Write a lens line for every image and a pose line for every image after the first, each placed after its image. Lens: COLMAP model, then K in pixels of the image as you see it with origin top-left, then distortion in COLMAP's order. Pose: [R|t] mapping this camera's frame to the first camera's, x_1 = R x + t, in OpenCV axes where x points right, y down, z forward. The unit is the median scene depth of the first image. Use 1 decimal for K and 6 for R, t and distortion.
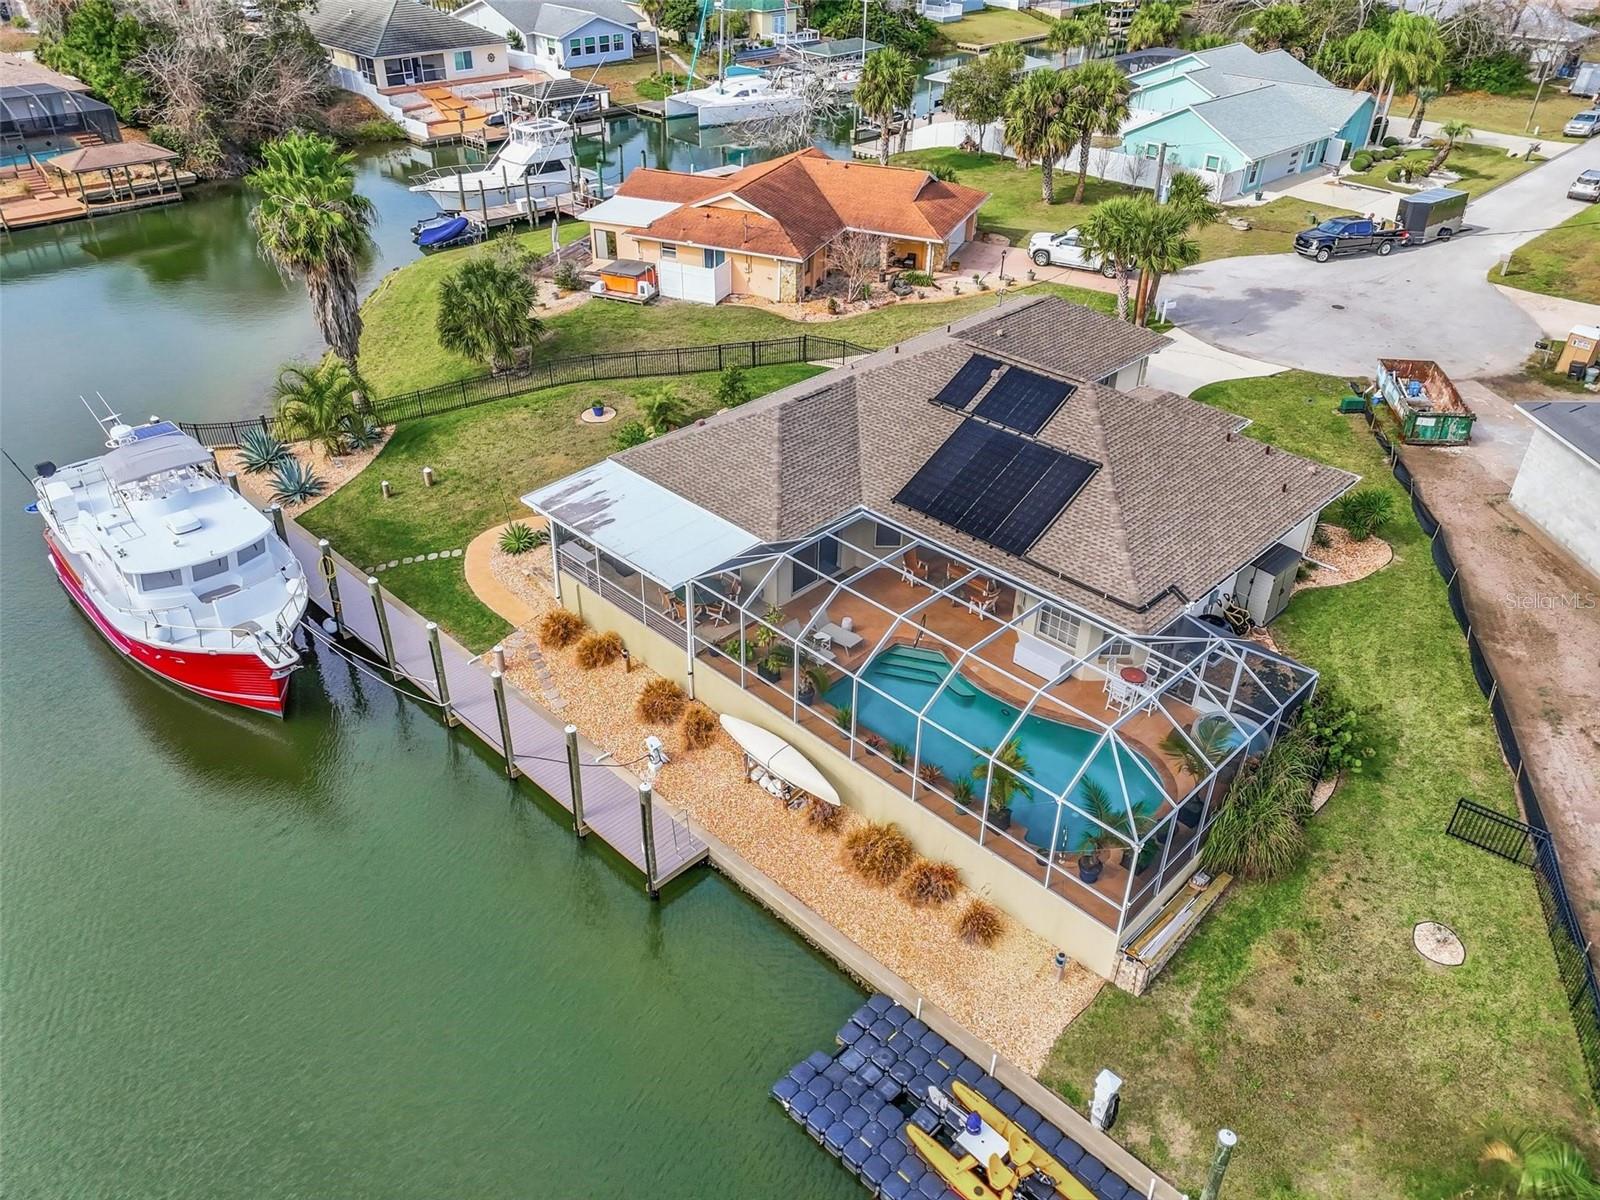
lens RADIAL K [[1169.9, 0, 800.7], [0, 1169.9, 604.9], [0, 0, 1]] dist [0.077610, -0.072313]
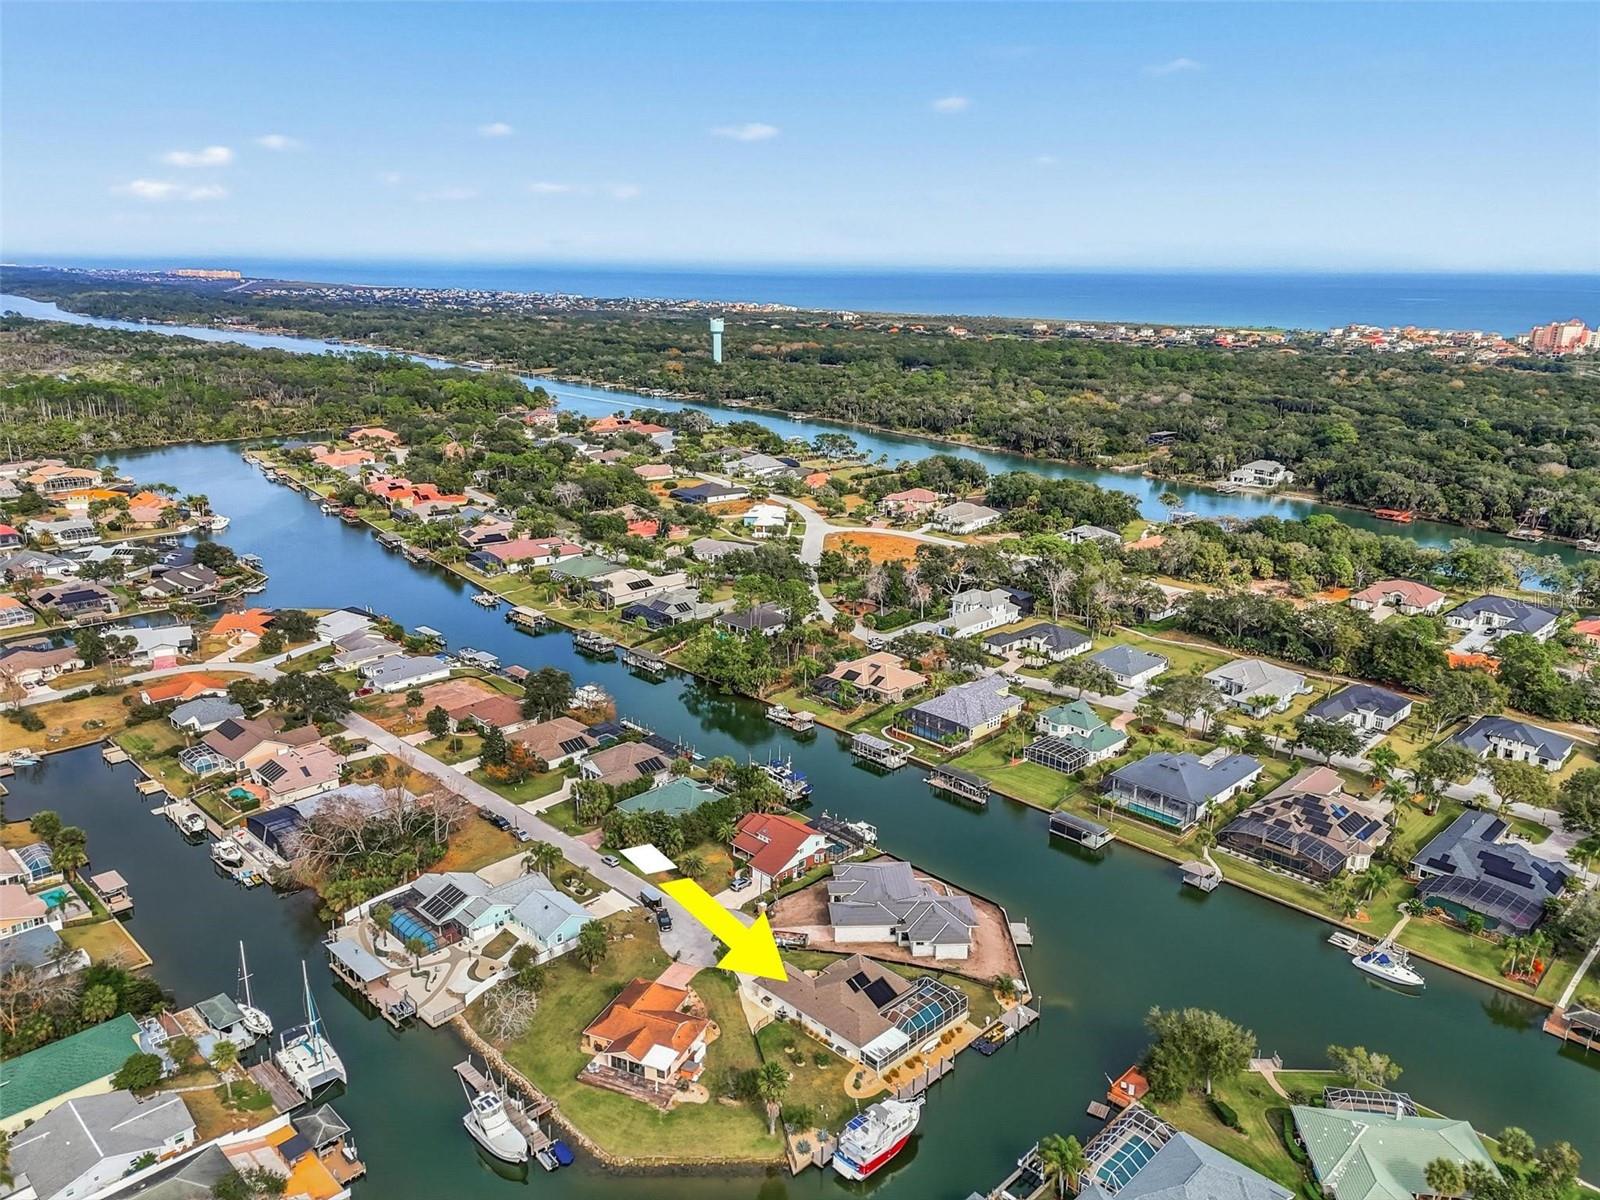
lens RADIAL K [[1169.9, 0, 800.7], [0, 1169.9, 604.9], [0, 0, 1]] dist [0.077610, -0.072313]
pose [[0.008376, -0.297657, 0.954636, -4.034913], [0.542928, 0.803054, 0.245630, -2.764714], [-0.839737, 0.516242, 0.168332, -0.439563]]
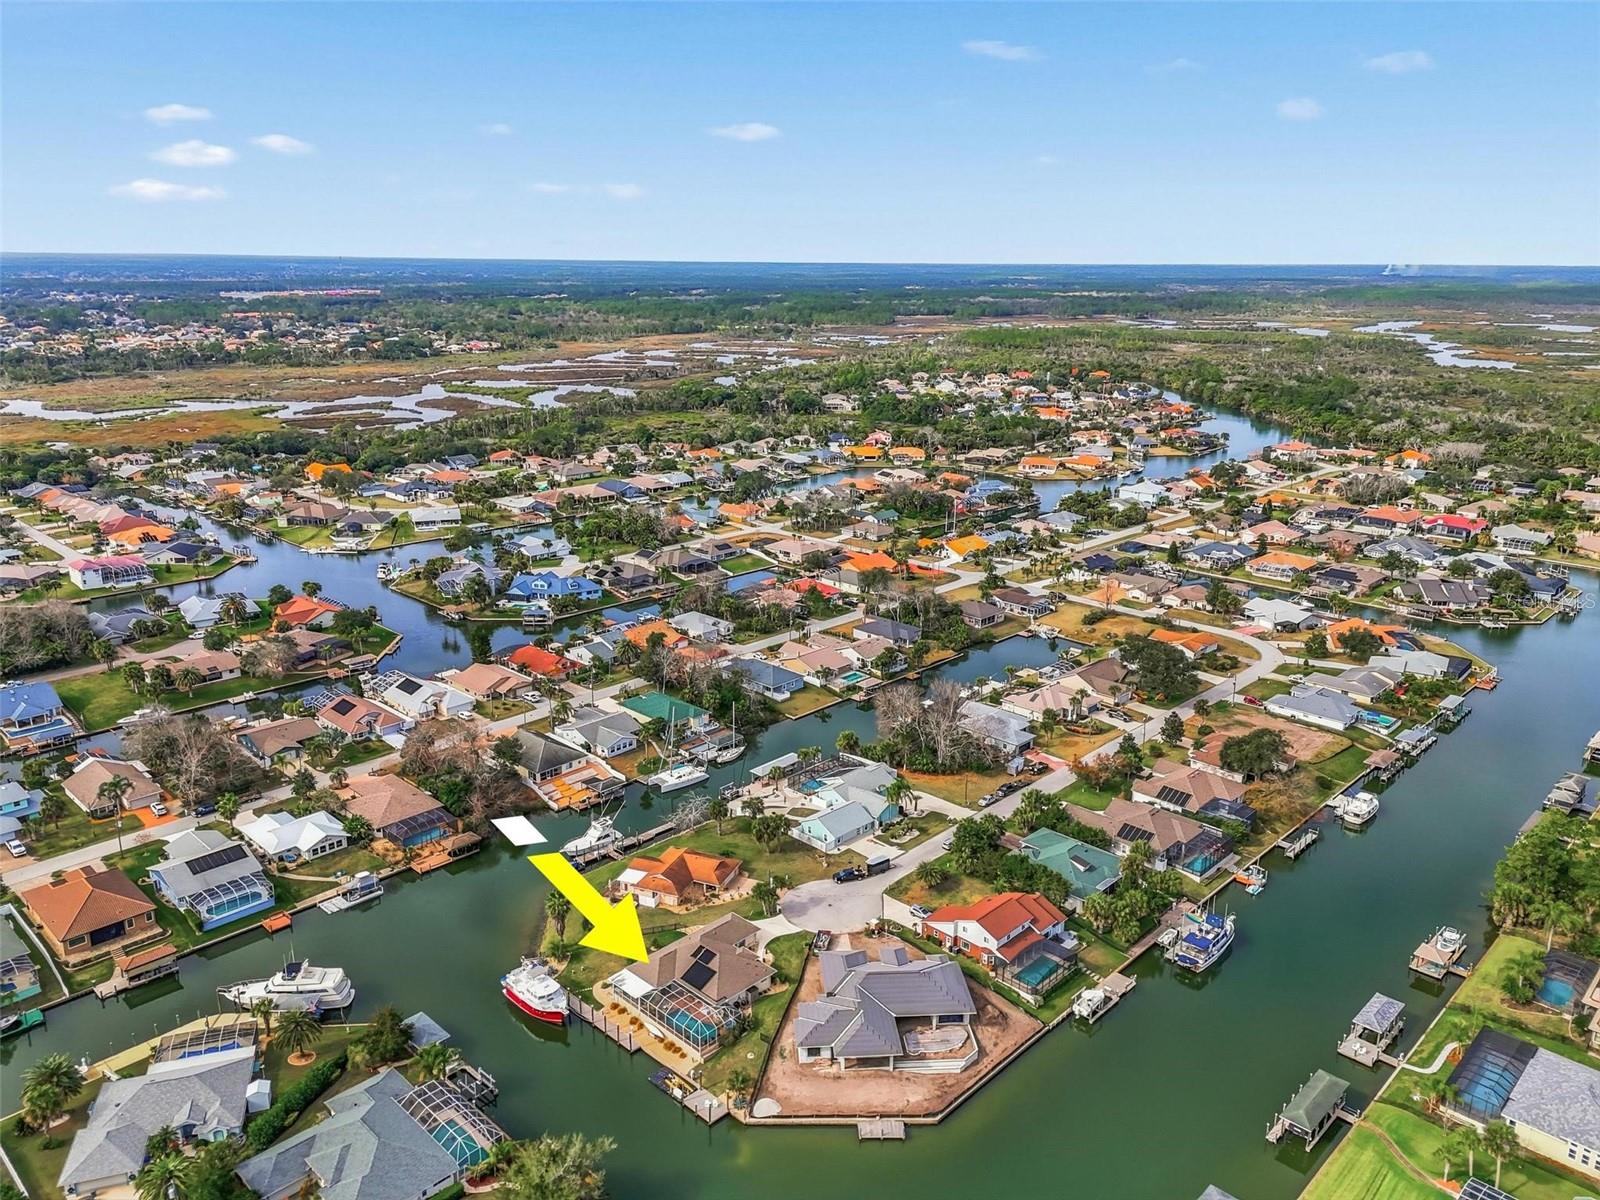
lens RADIAL K [[1169.9, 0, 800.7], [0, 1169.9, 604.9], [0, 0, 1]] dist [0.077610, -0.072313]
pose [[0.999941, -0.009163, 0.005827, 0.566899], [0.010467, 0.956157, -0.292666, -0.130091], [-0.002890, 0.292710, 0.956197, -4.245054]]
